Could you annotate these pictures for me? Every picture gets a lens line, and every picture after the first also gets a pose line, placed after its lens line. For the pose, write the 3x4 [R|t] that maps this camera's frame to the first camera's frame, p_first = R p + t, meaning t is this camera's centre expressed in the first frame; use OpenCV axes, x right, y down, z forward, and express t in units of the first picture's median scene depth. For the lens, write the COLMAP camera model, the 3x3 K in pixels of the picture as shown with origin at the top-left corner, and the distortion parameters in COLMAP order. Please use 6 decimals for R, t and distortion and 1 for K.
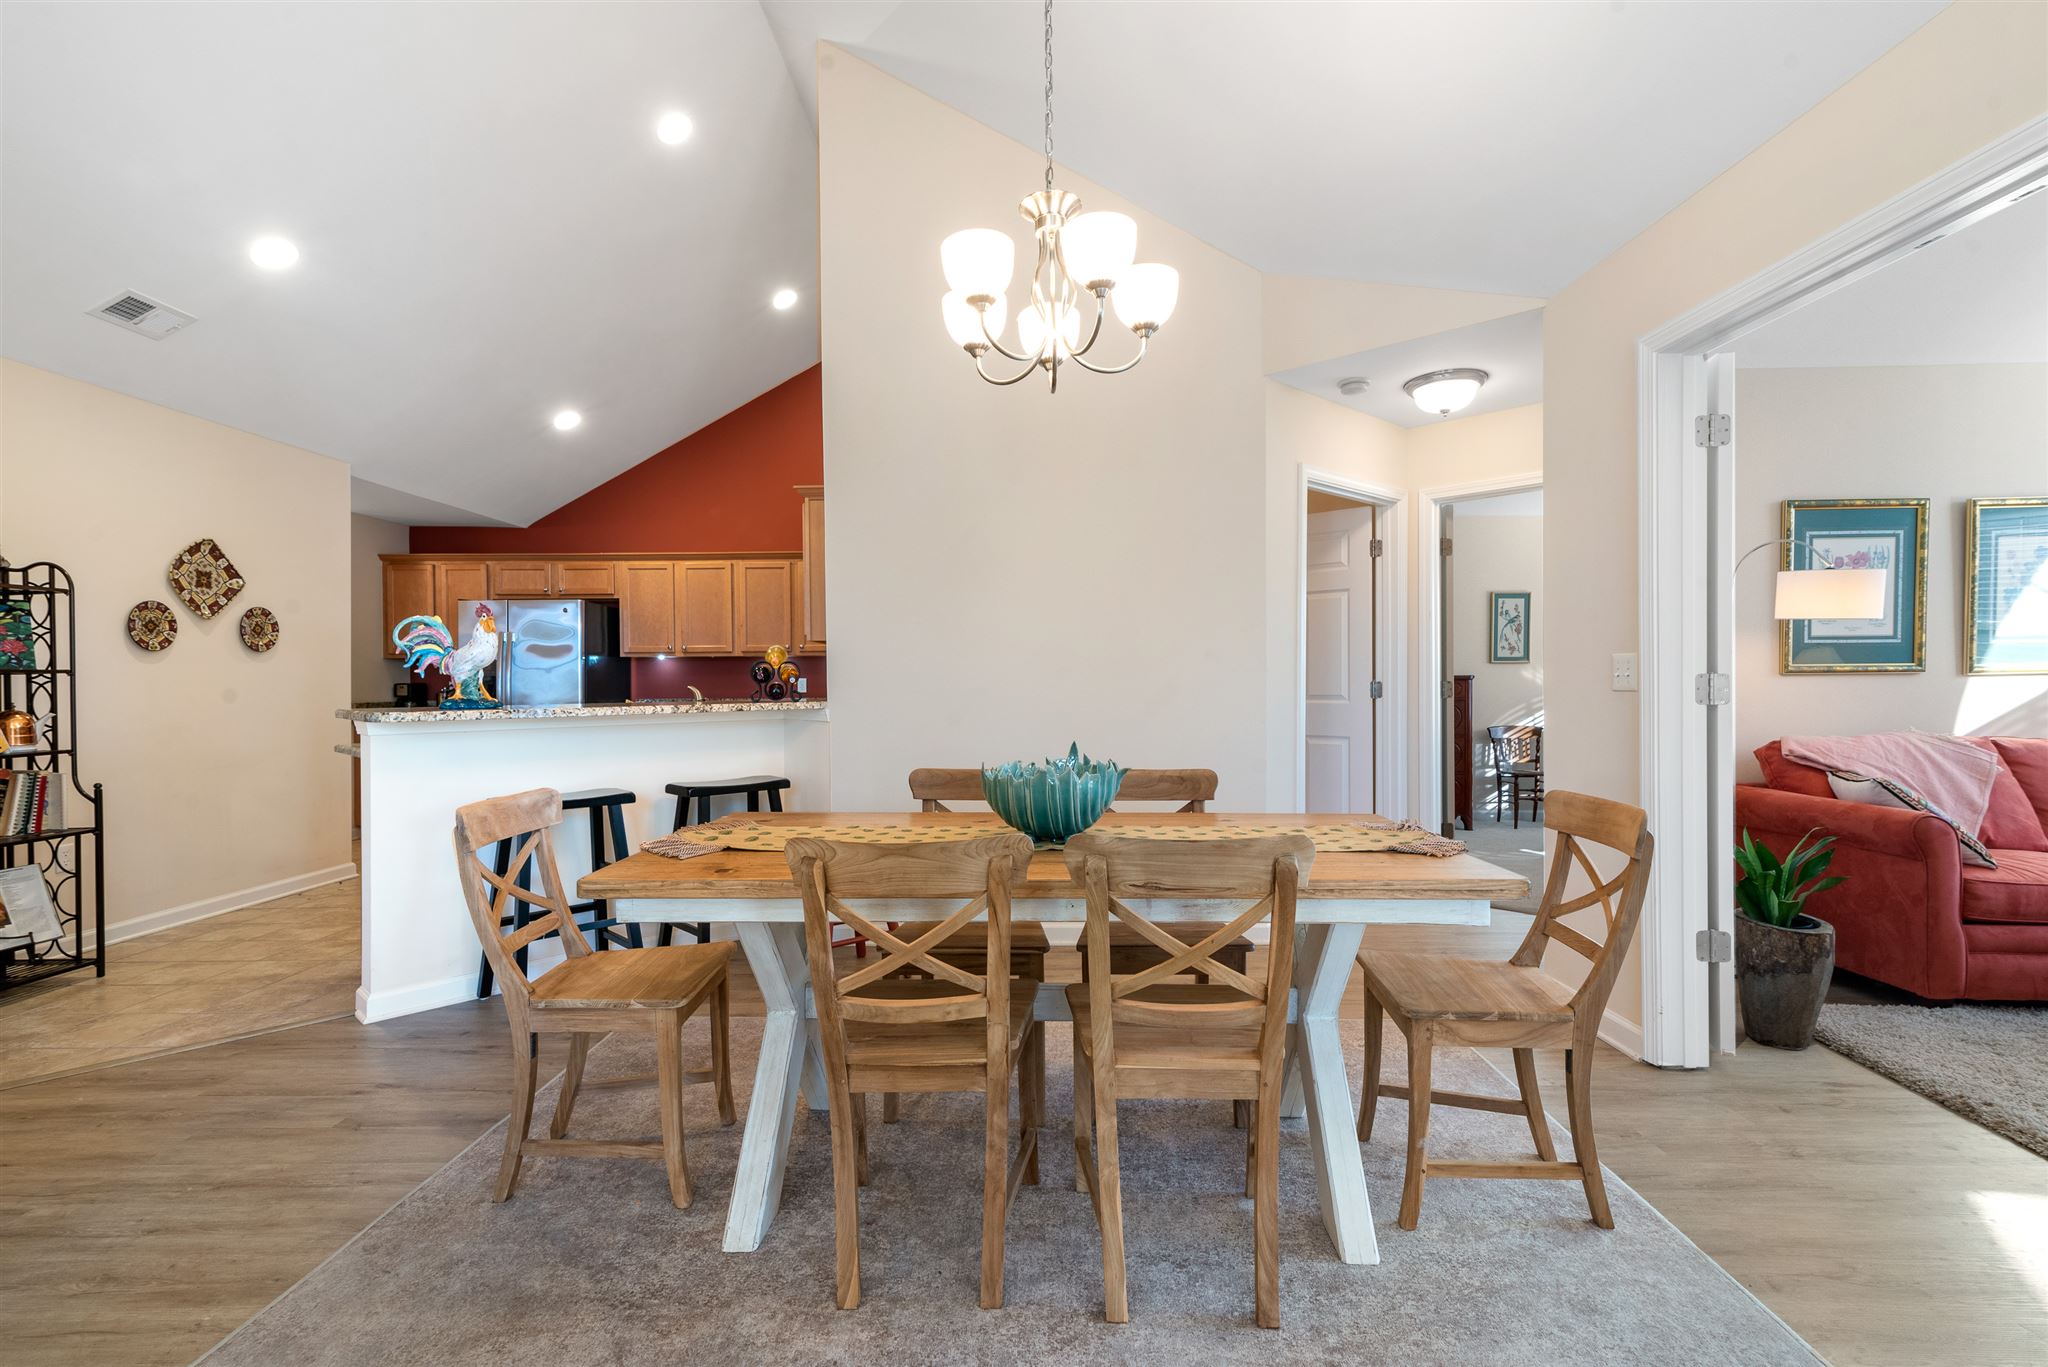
lens RADIAL K [[926.2, 0, 1026.4], [0, 926.2, 688.7], [0, 0, 1]] dist [0.011682, -0.000265]
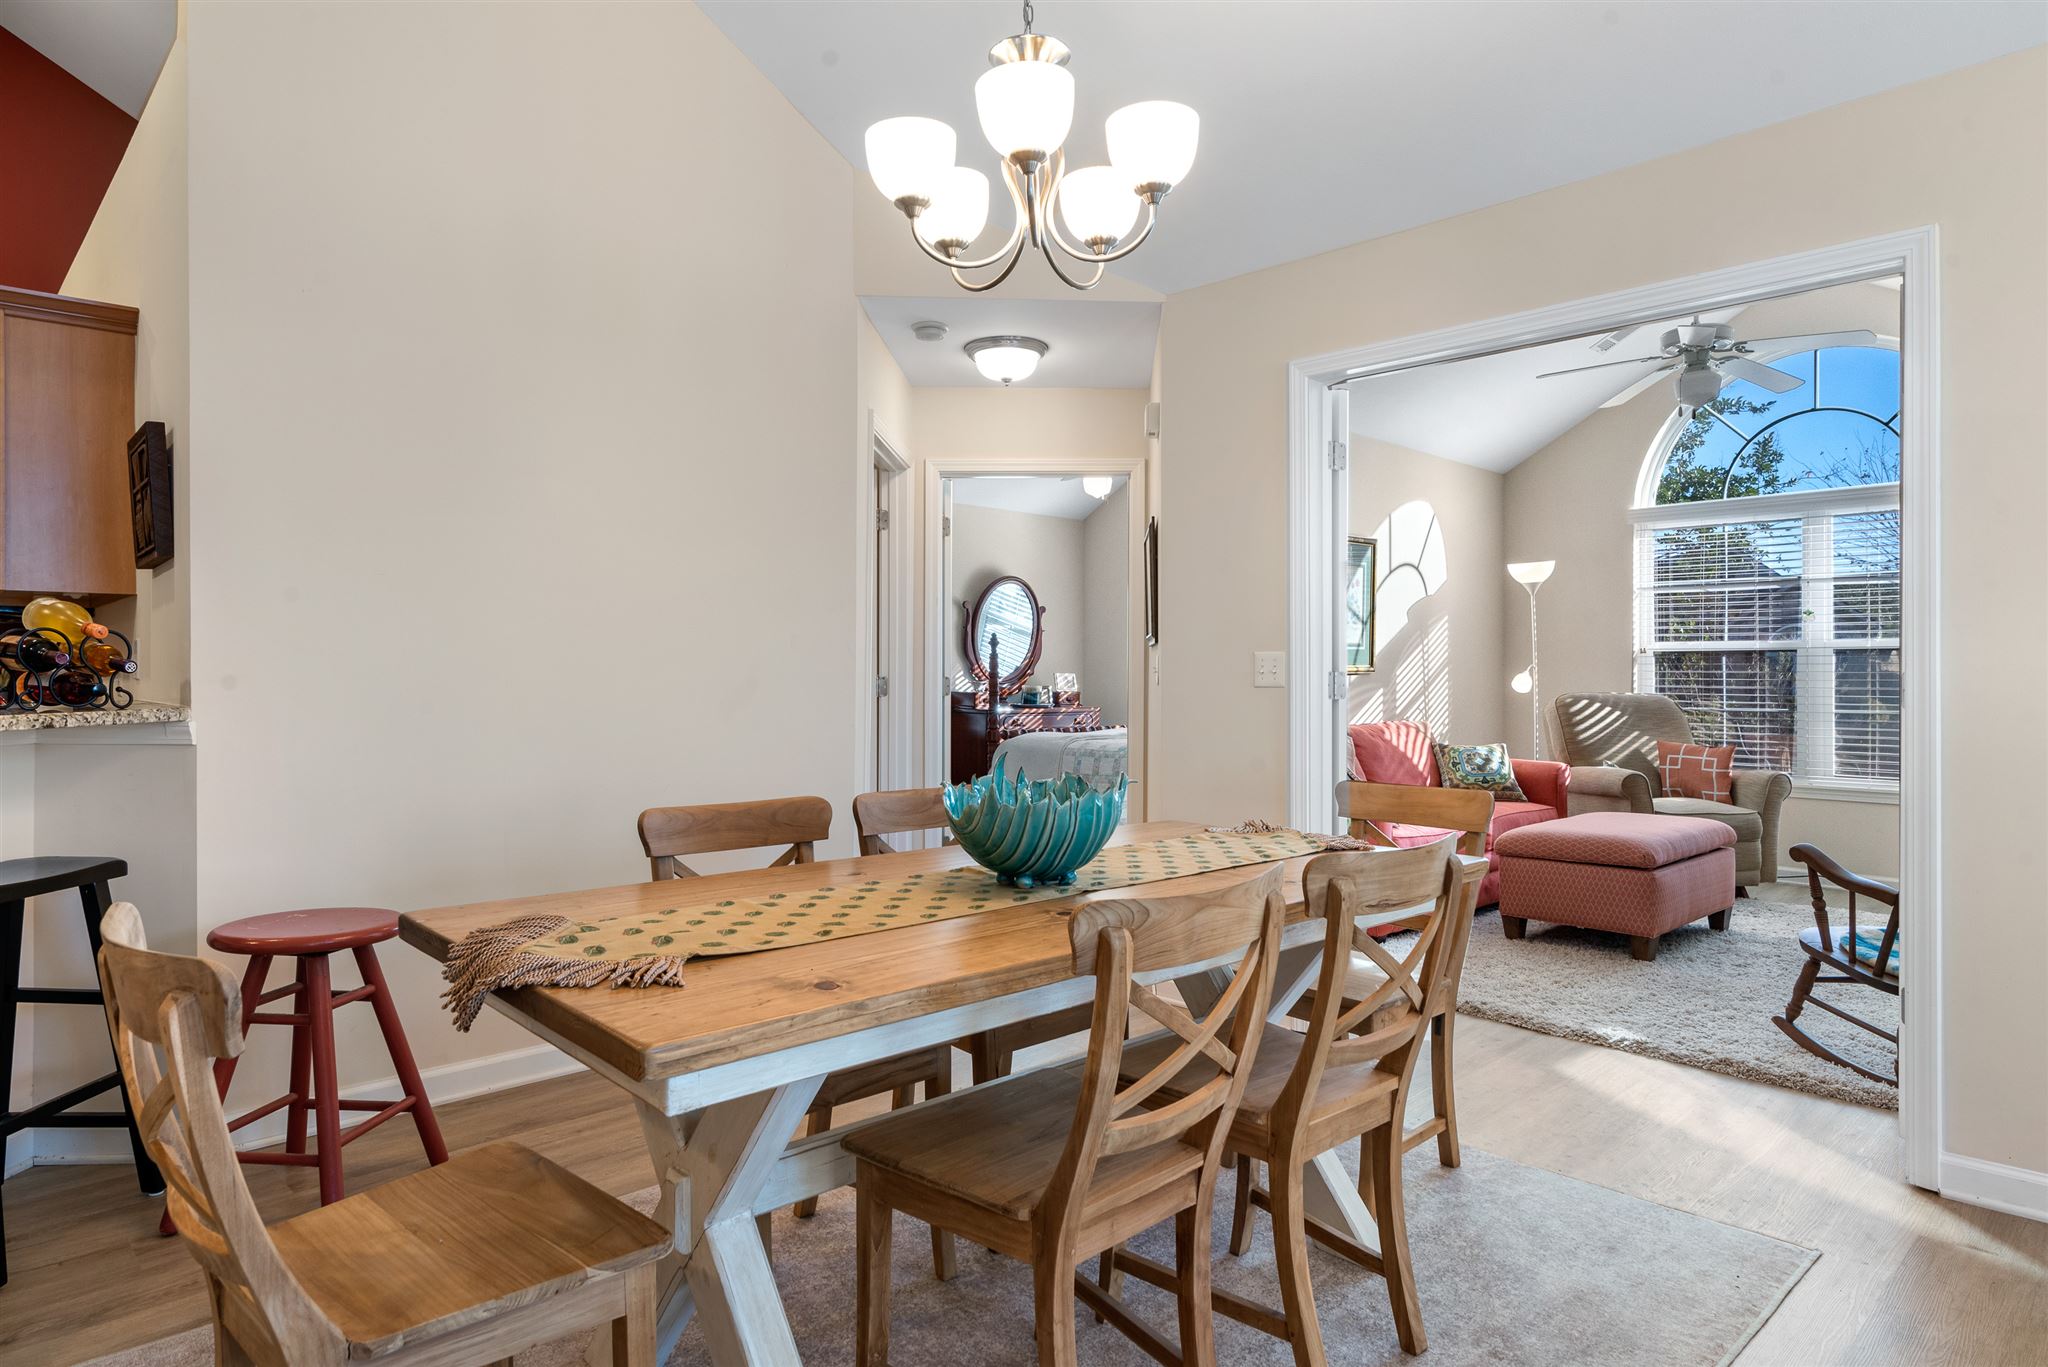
lens RADIAL K [[1205.6, 0, 970.8], [0, 1205.6, 675.8], [0, 0, 1]] dist [0.022074, -0.000063]
pose [[0.714554, 0.005960, 0.699555, -0.397873], [-0.000485, 0.999968, -0.008024, 0.000306], [-0.699580, 0.005395, 0.714534, 0.180444]]
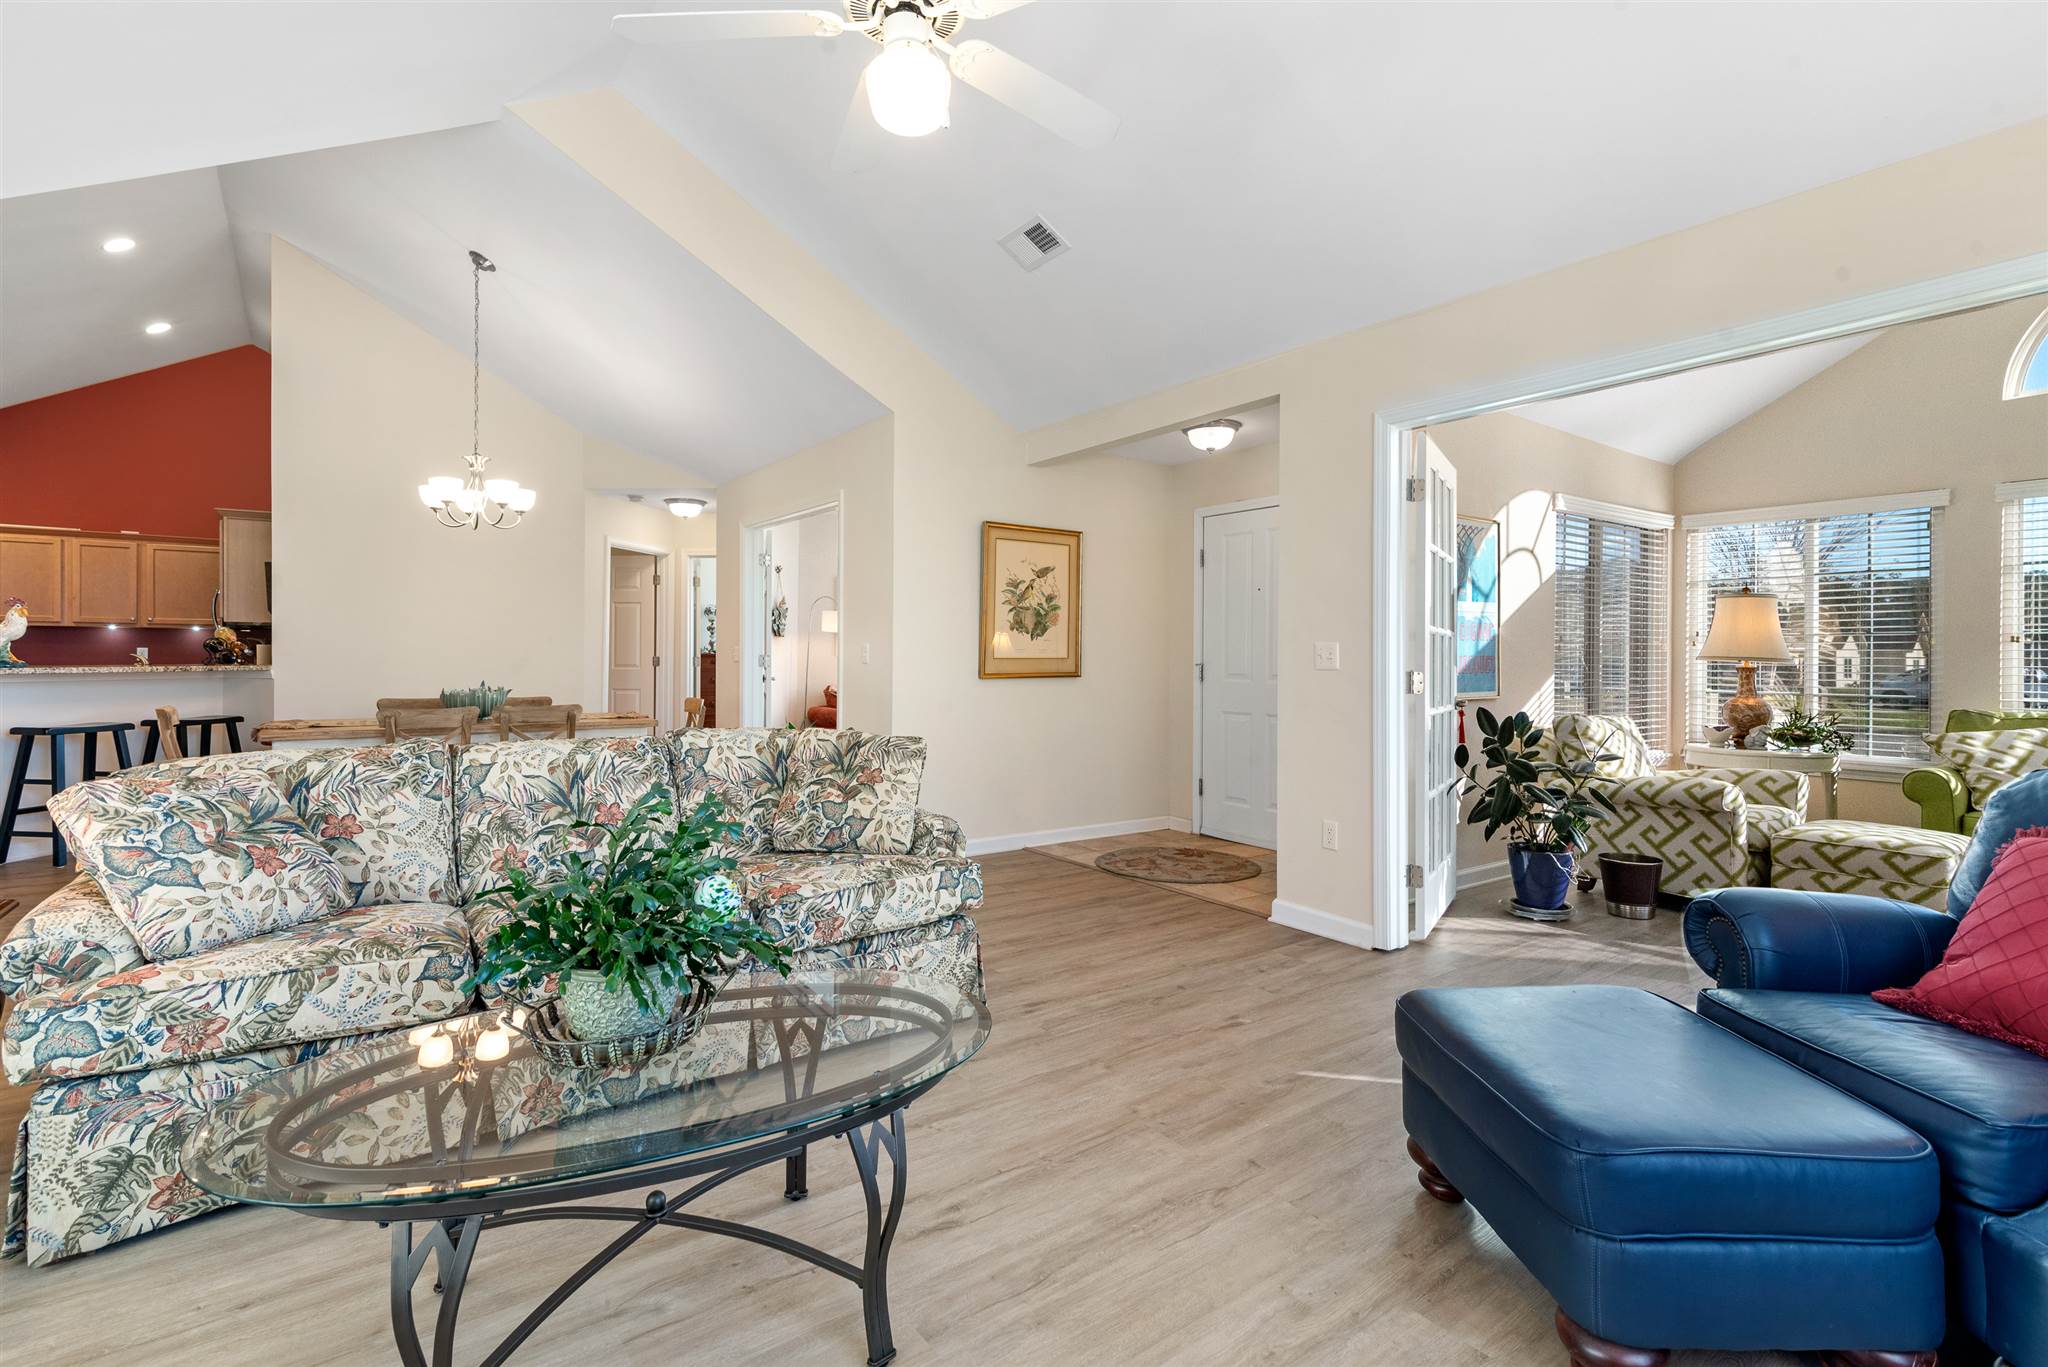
lens RADIAL K [[921.3, 0, 1026.6], [0, 921.3, 657.2], [0, 0, 1]] dist [0.001150, 0.000228]
pose [[0.788360, 0.008513, 0.615156, -0.171434], [-0.004993, 0.999960, -0.007440, 0.005432], [-0.615194, 0.002793, 0.788371, -0.959136]]
